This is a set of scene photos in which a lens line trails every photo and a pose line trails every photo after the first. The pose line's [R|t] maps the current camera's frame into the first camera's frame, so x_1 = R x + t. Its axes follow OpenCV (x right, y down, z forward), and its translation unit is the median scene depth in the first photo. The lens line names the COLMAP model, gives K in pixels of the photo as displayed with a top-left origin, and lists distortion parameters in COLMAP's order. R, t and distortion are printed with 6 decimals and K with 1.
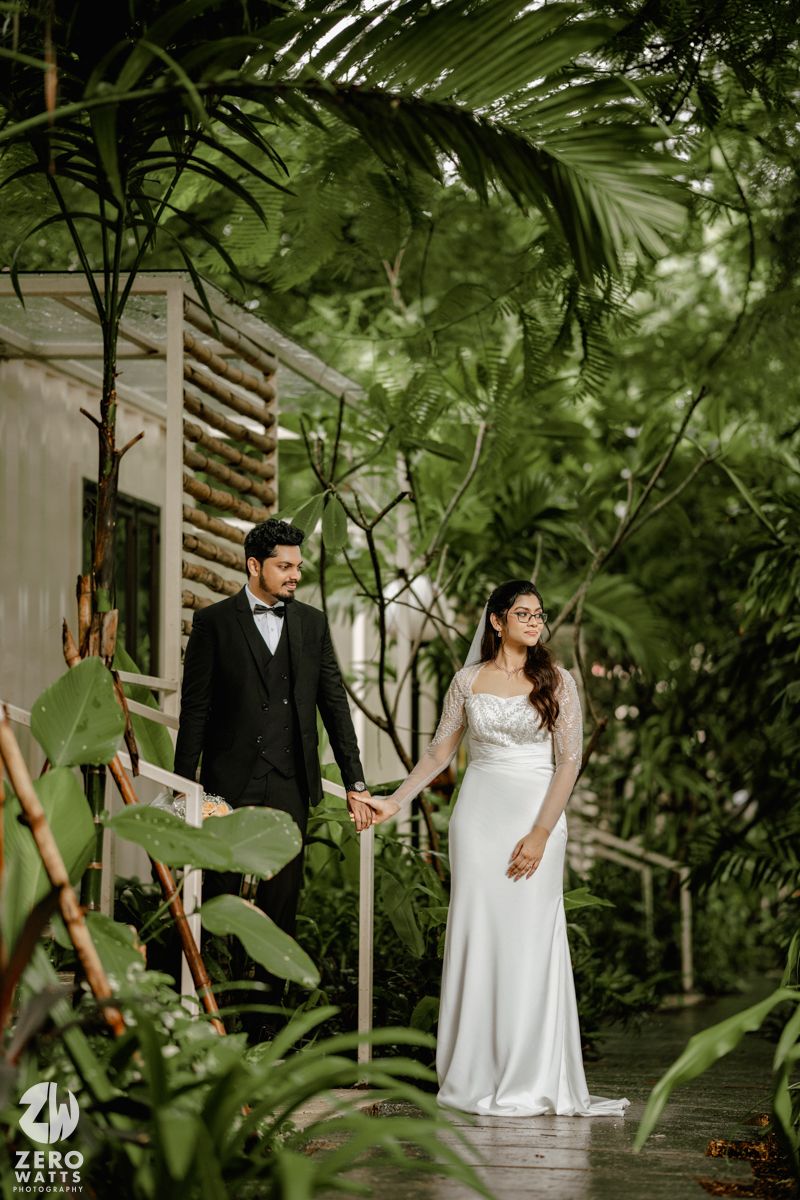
lens RADIAL K [[3022.4, 0, 406.3], [0, 3022.4, 597.4], [0, 0, 1]] dist [0.712795, 0.000000]
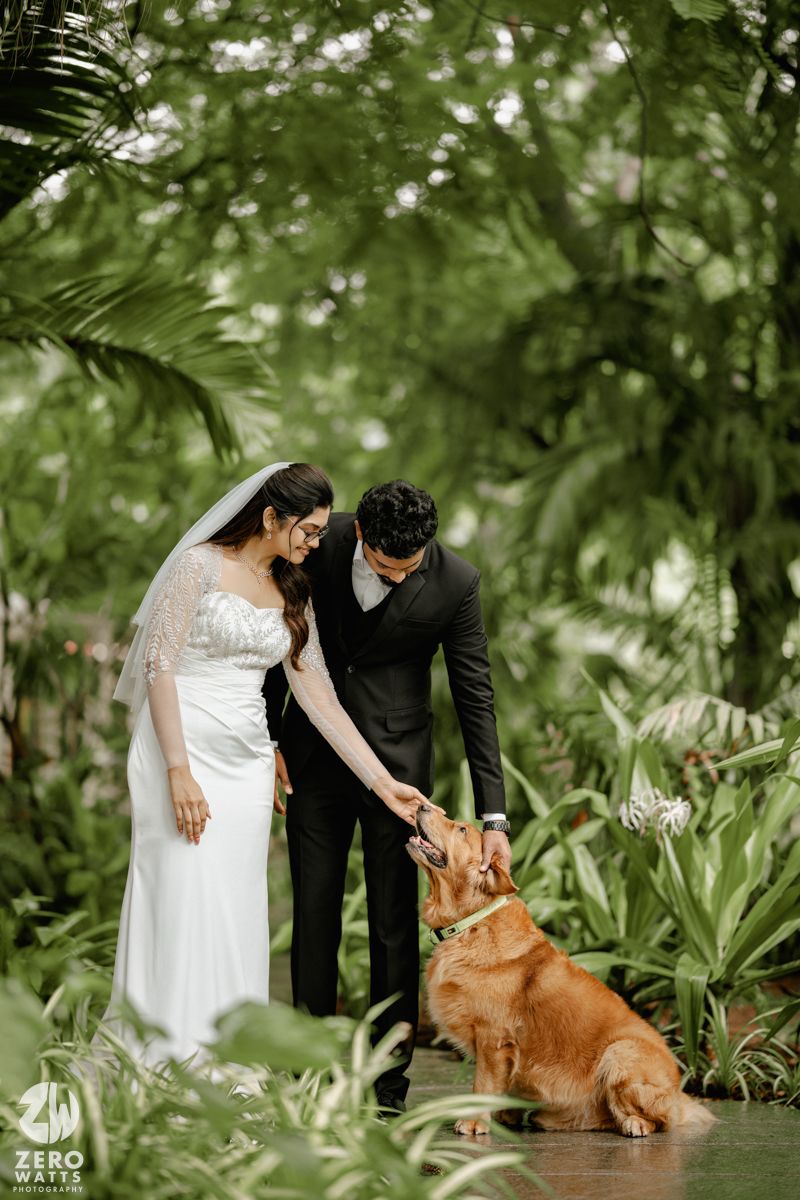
lens RADIAL K [[3022.4, 0, 404.4], [0, 3022.4, 600.7], [0, 0, 1]] dist [0.712795, 0.000000]
pose [[0.984640, -0.000116, 0.174595, -0.065353], [-0.002488, 0.999889, 0.014696, -0.027327], [-0.174577, -0.014904, 0.984531, -0.310032]]
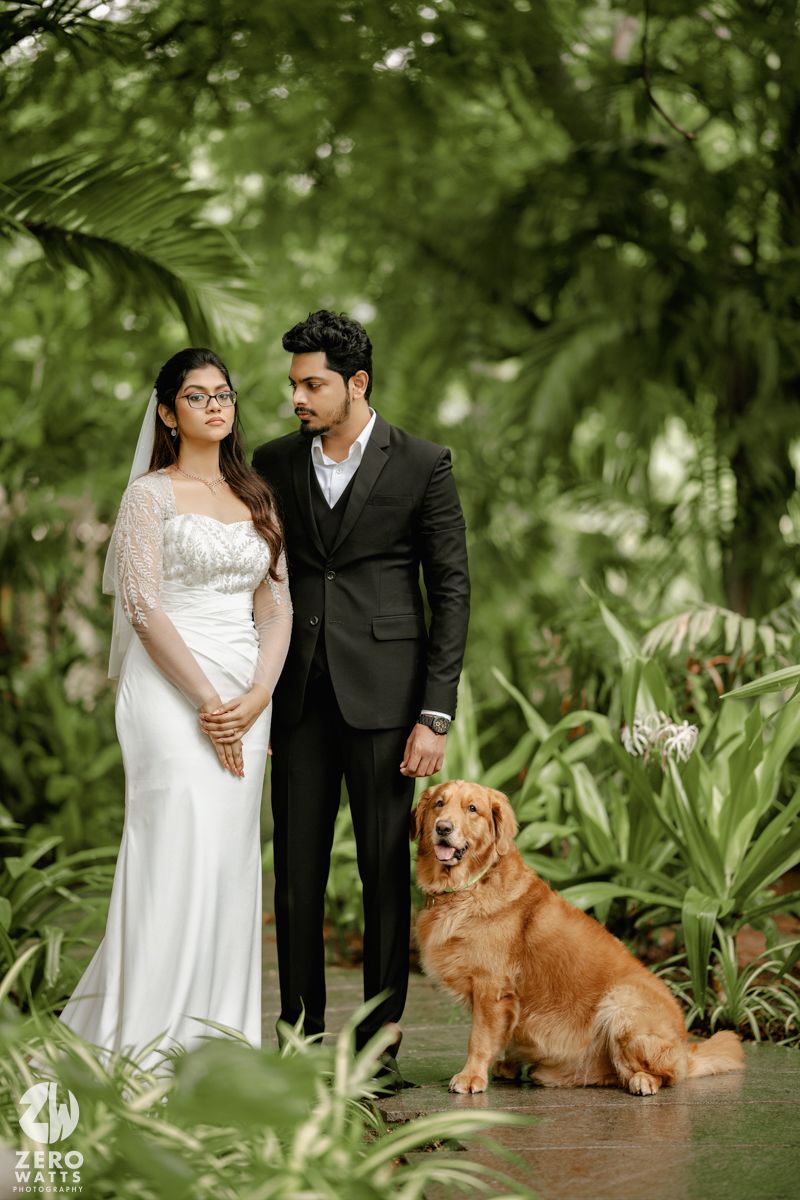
lens RADIAL K [[3022.4, 0, 403.5], [0, 3022.4, 620.6], [0, 0, 1]] dist [0.712795, 0.000000]
pose [[0.984155, -0.013818, 0.176768, -0.057611], [0.002337, 0.997883, 0.064994, -0.036374], [-0.177292, -0.063551, 0.982104, -0.268785]]
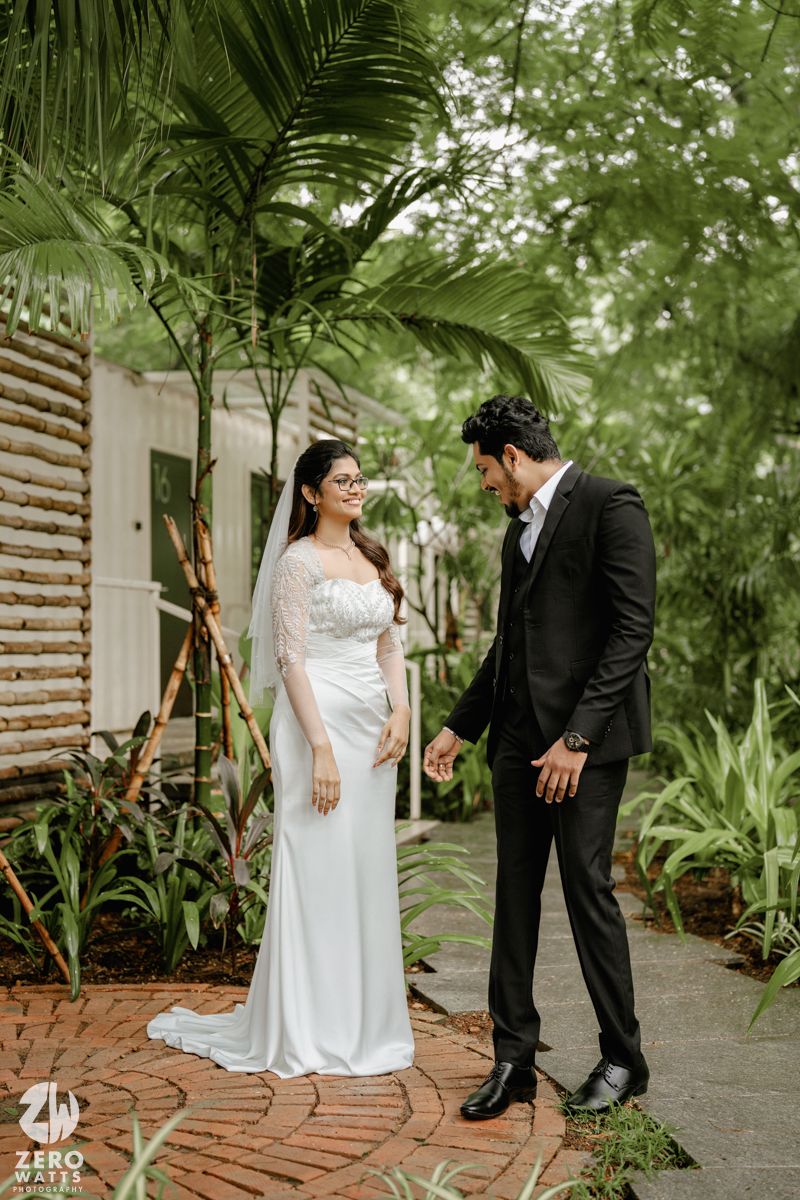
lens RADIAL K [[1758.3, 0, 404.4], [0, 1758.3, 606.5], [0, 0, 1]] dist [-0.007984, 0.000000]
pose [[0.999922, -0.007667, -0.009875, -0.006673], [0.008336, 0.997539, 0.069611, -0.033370], [0.009317, -0.069687, 0.997525, -0.035202]]
